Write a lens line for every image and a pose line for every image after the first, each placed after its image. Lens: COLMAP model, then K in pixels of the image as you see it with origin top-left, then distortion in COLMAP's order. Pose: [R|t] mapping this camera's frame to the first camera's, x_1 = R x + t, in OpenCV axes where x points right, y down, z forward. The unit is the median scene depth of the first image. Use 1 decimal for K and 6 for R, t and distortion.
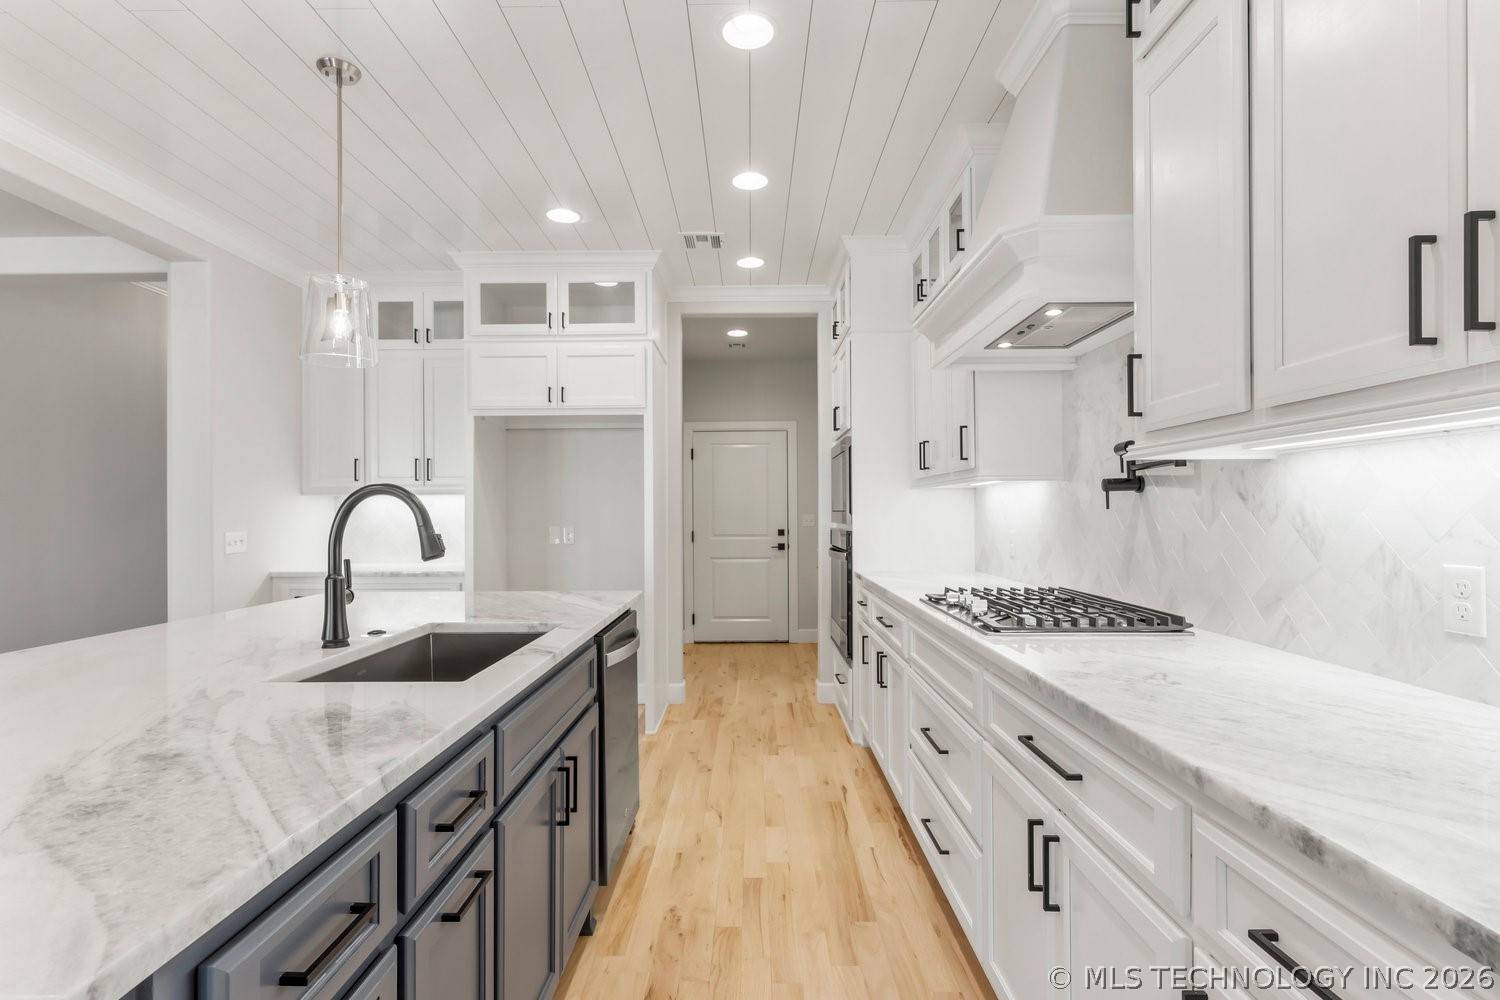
lens RADIAL K [[727.6, 0, 742.2], [0, 727.6, 513.0], [0, 0, 1]] dist [0.001278, -0.000919]
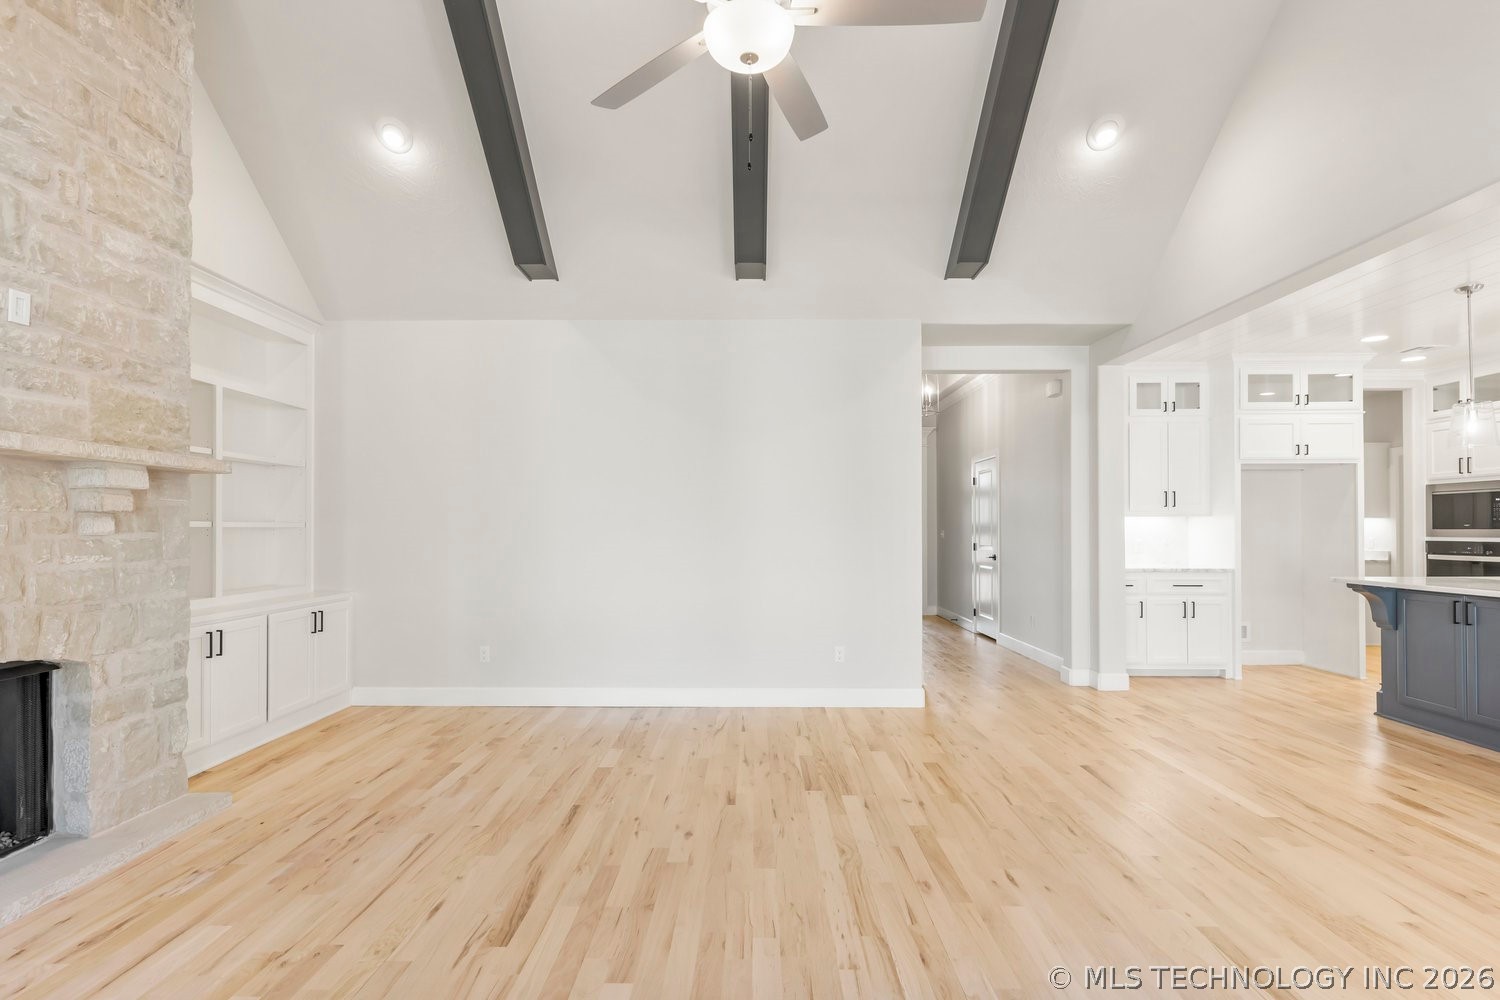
lens RADIAL K [[736.1, 0, 745.0], [0, 736.1, 521.7], [0, 0, 1]] dist [0.001378, -0.000017]
pose [[0.999974, 0.004985, 0.005163, -1.435221], [-0.004928, 0.999928, -0.010919, 0.006436], [-0.005217, 0.010893, 0.999927, -0.508978]]
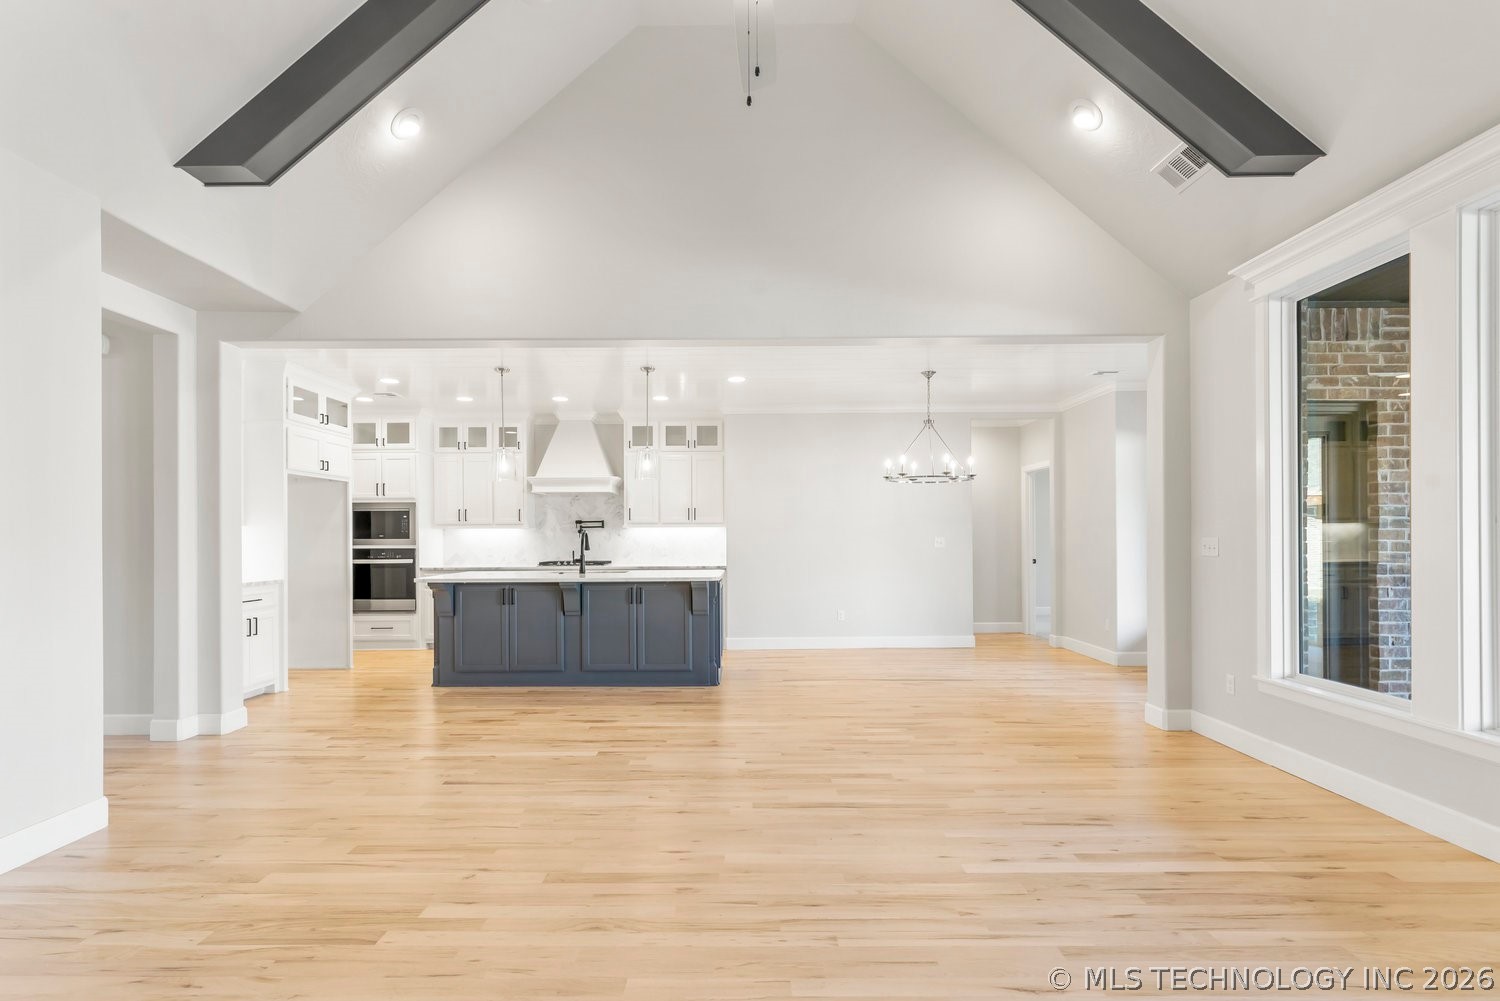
lens RADIAL K [[737.2, 0, 735.5], [0, 737.2, 534.9], [0, 0, 1]] dist [0.004225, 0.000210]
pose [[-0.006370, 0.008467, 0.999944, -1.935630], [0.006477, 0.999944, -0.008426, 0.010023], [-0.999959, 0.006423, -0.006424, 0.107229]]
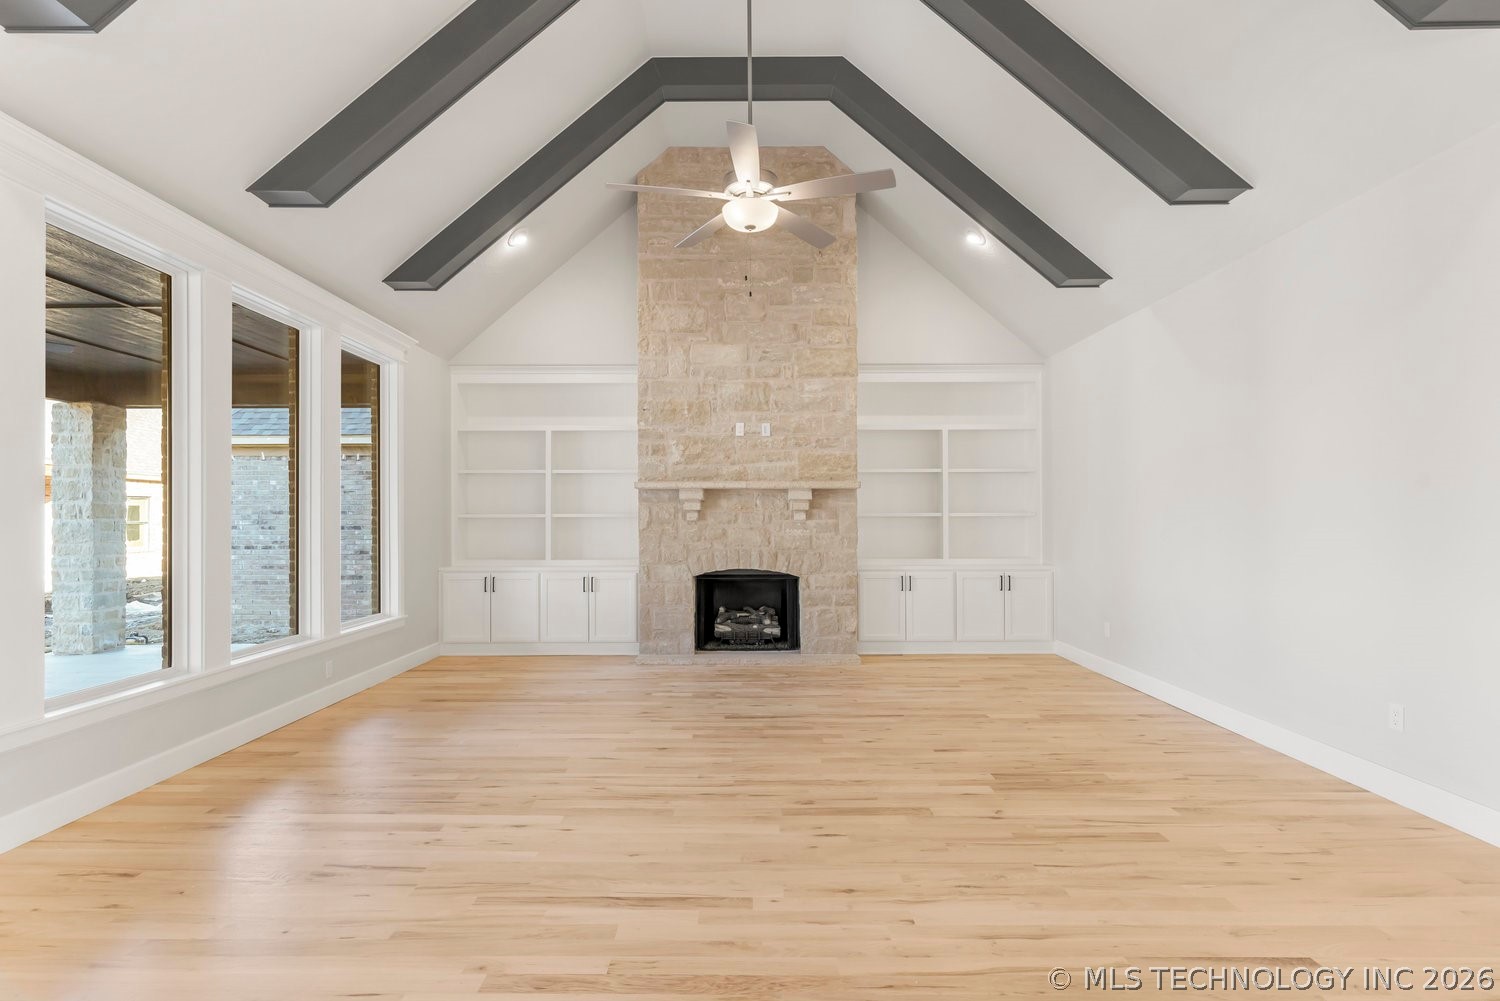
lens RADIAL K [[727.6, 0, 742.2], [0, 727.6, 513.5], [0, 0, 1]] dist [0.001278, -0.000919]
pose [[0.016123, -0.001734, -0.999869, -0.459541], [0.001671, 0.999997, -0.001708, 0.001749], [0.999869, -0.001643, 0.016126, 0.065861]]
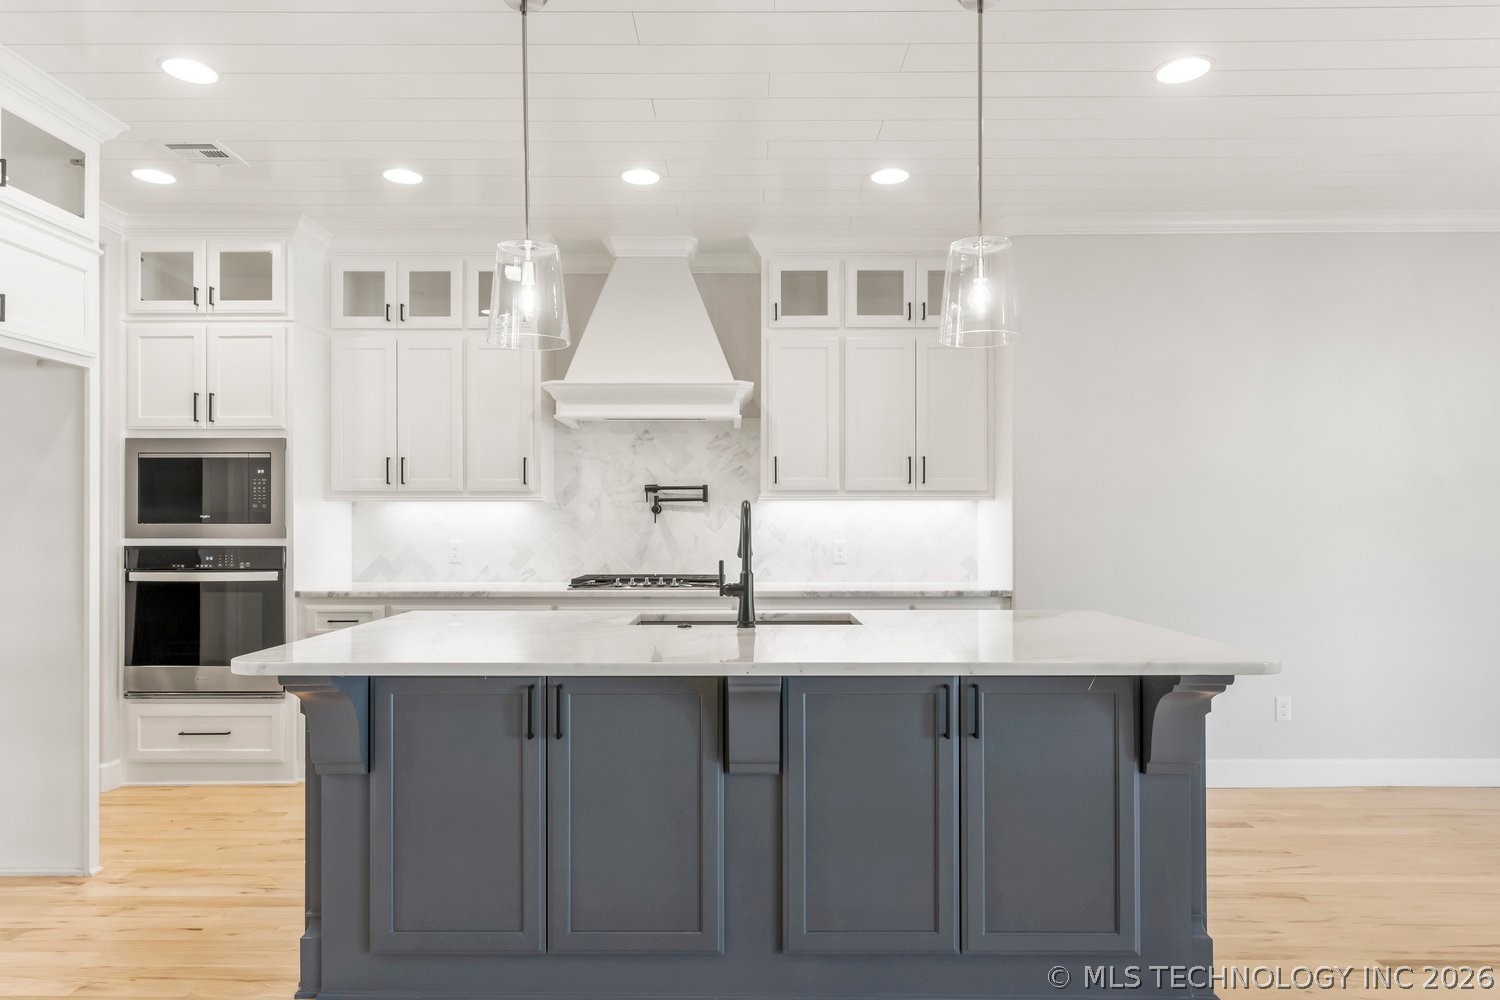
lens RADIAL K [[925.8, 0, 738.8], [0, 925.8, 522.3], [0, 0, 1]] dist [-0.001853, -0.000655]
pose [[-0.009927, 0.008606, 0.999914, -0.968197], [0.001718, 0.999962, -0.008590, 0.006595], [-0.999949, 0.001633, -0.009941, 0.461405]]
